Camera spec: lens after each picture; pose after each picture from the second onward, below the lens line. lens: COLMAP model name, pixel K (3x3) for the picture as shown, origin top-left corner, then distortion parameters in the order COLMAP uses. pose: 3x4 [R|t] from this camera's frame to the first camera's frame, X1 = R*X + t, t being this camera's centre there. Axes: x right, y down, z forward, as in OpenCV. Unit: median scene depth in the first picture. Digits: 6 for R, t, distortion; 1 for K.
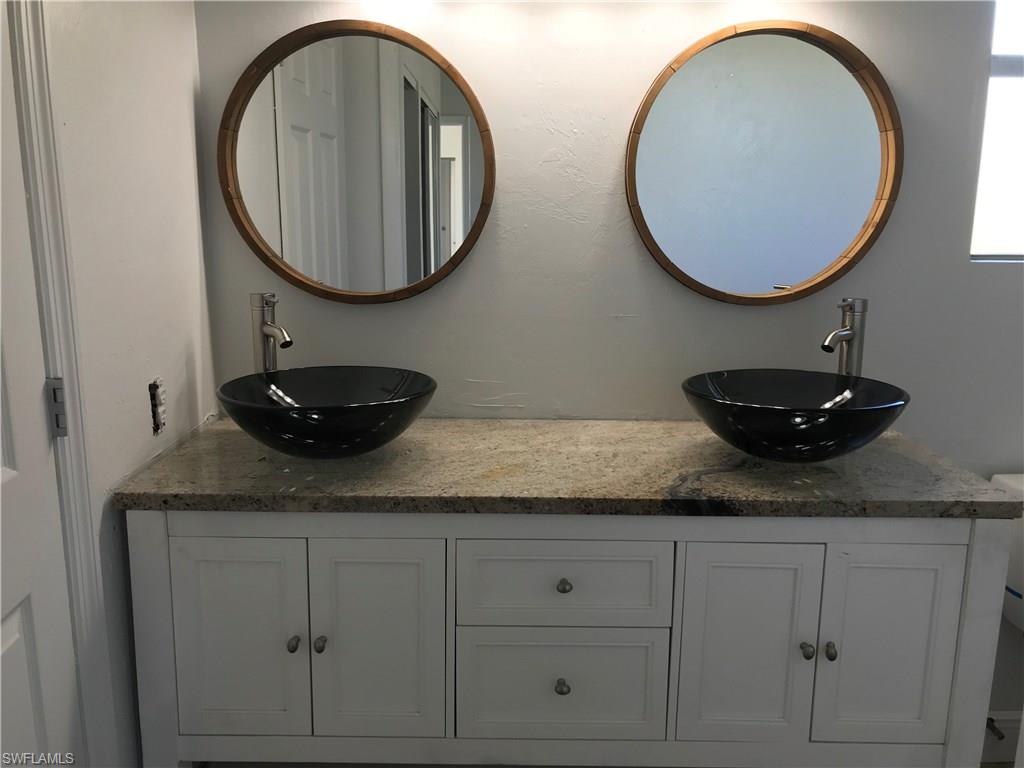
lens RADIAL K [[842.4, 0, 512.0], [0, 842.4, 384.0], [0, 0, 1]] dist [0.000161, -0.001810]
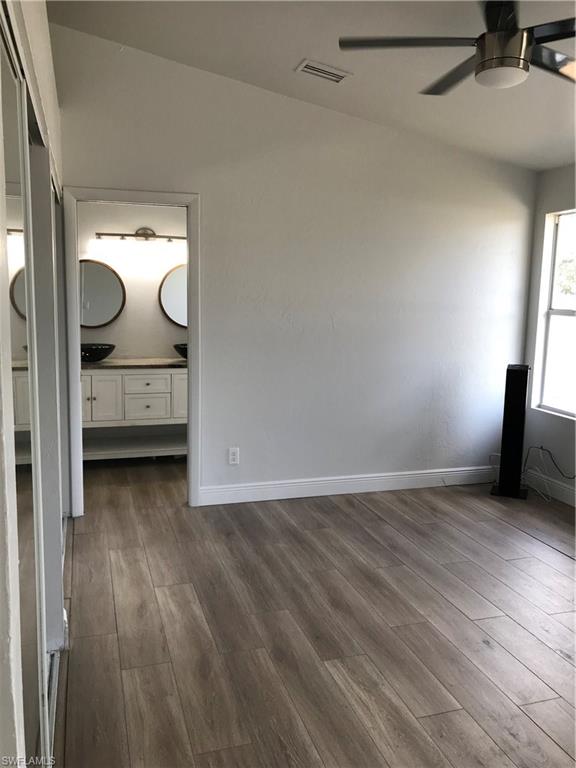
lens RADIAL K [[631.8, 0, 288.0], [0, 631.8, 384.0], [0, 0, 1]] dist [0.000161, -0.001810]
pose [[0.947636, -0.025697, 0.318317, -0.319690], [0.044905, 0.997576, -0.053150, 0.455872], [-0.316180, 0.064660, 0.946493, -2.590773]]
